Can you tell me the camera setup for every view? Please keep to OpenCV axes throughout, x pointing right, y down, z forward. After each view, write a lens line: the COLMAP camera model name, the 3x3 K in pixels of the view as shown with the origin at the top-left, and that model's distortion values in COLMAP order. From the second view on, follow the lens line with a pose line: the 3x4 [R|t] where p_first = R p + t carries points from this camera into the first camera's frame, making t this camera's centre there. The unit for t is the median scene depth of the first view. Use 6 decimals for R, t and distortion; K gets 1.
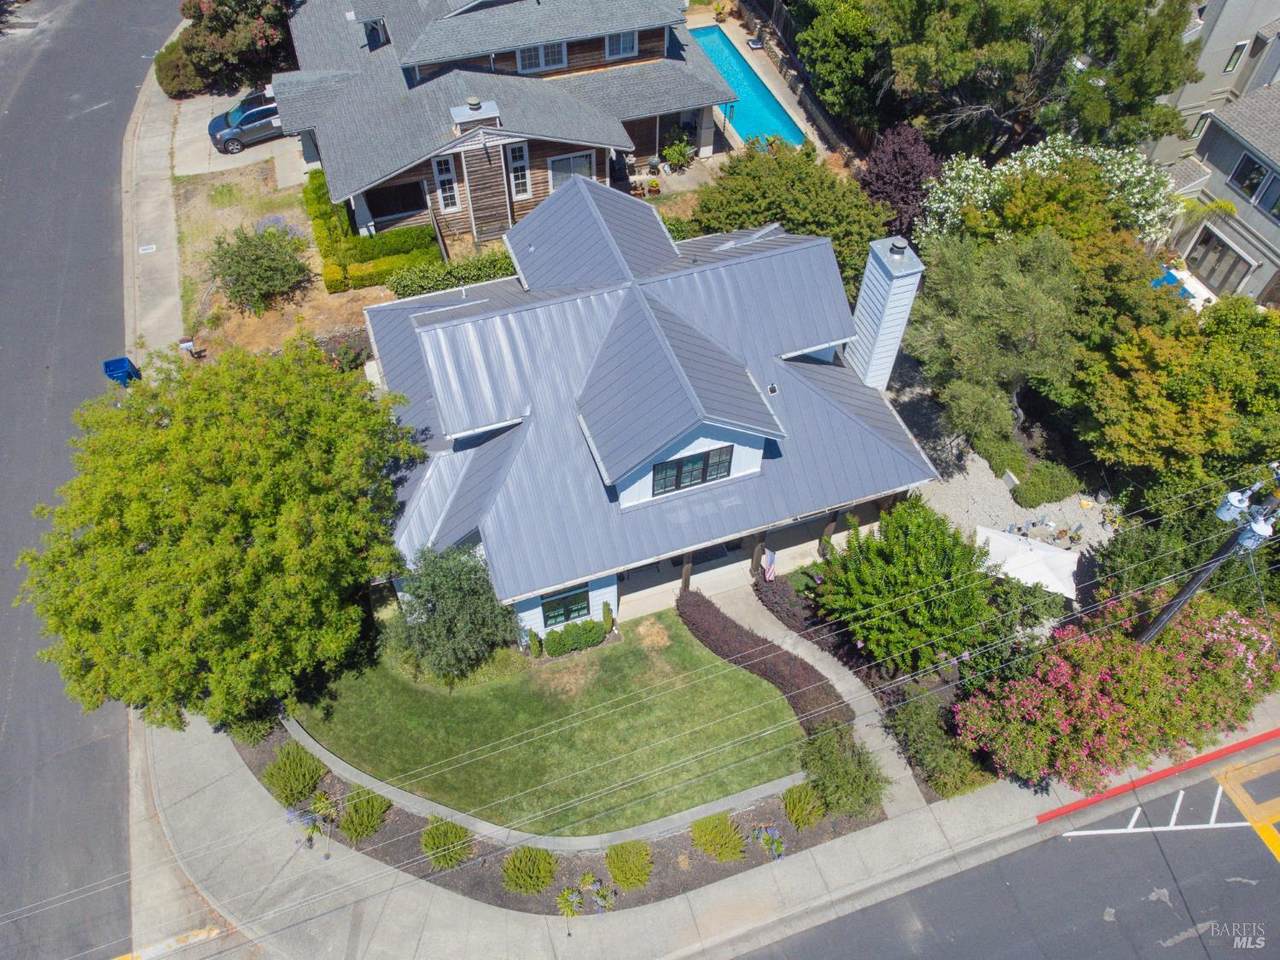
lens RADIAL K [[973.3, 0, 640.0], [0, 973.3, 480.0], [0, 0, 1]] dist [0.018020, -0.002973]
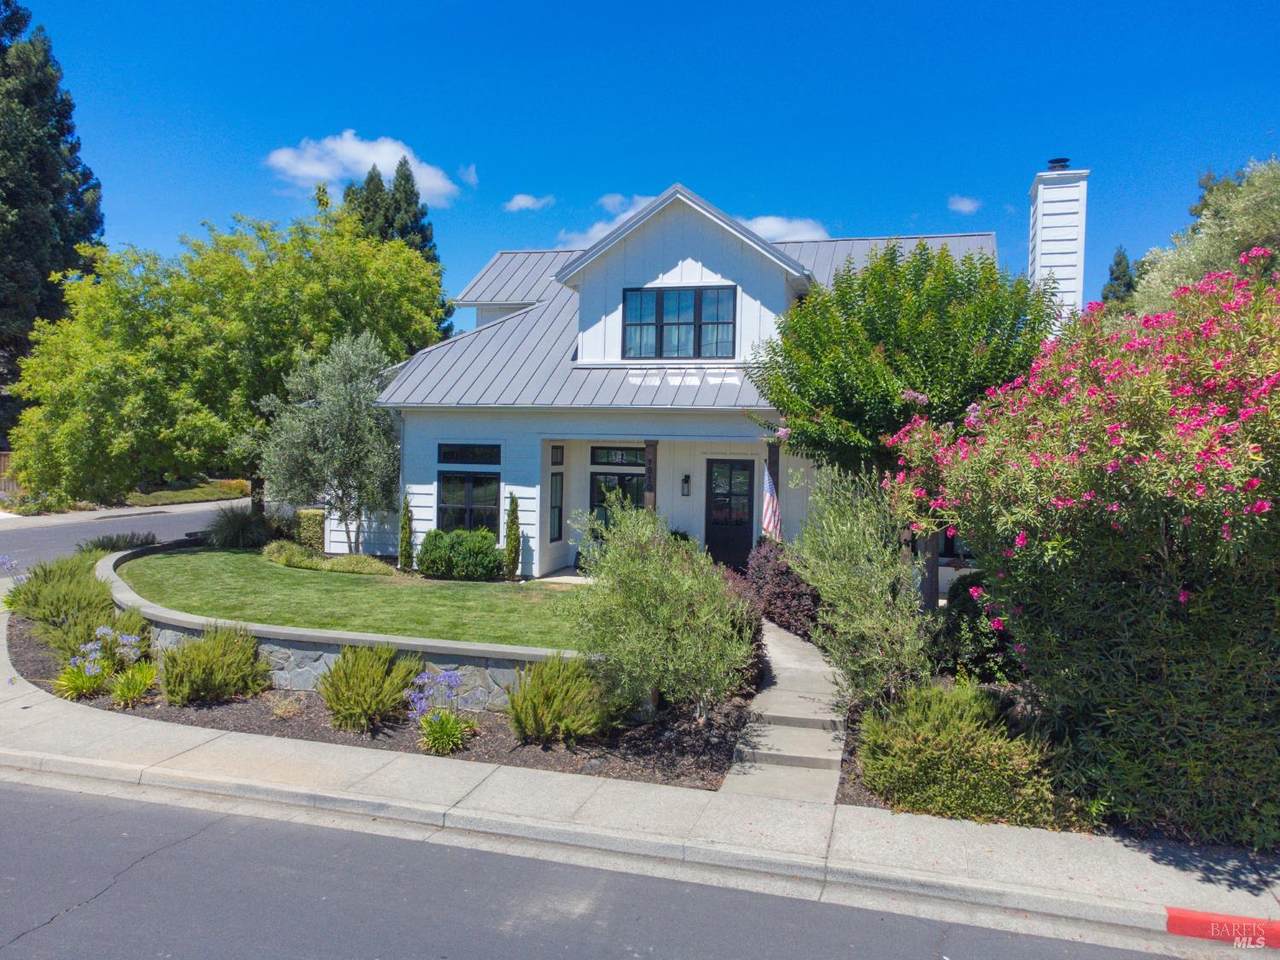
lens RADIAL K [[963.7, 0, 639.7], [0, 963.7, 453.9], [0, 0, 1]] dist [0.055597, -0.001795]
pose [[0.817277, 0.022455, -0.575807, 0.448557], [-0.455519, 0.637179, -0.621696, 0.516874], [0.352932, 0.770389, 0.530980, 0.692609]]
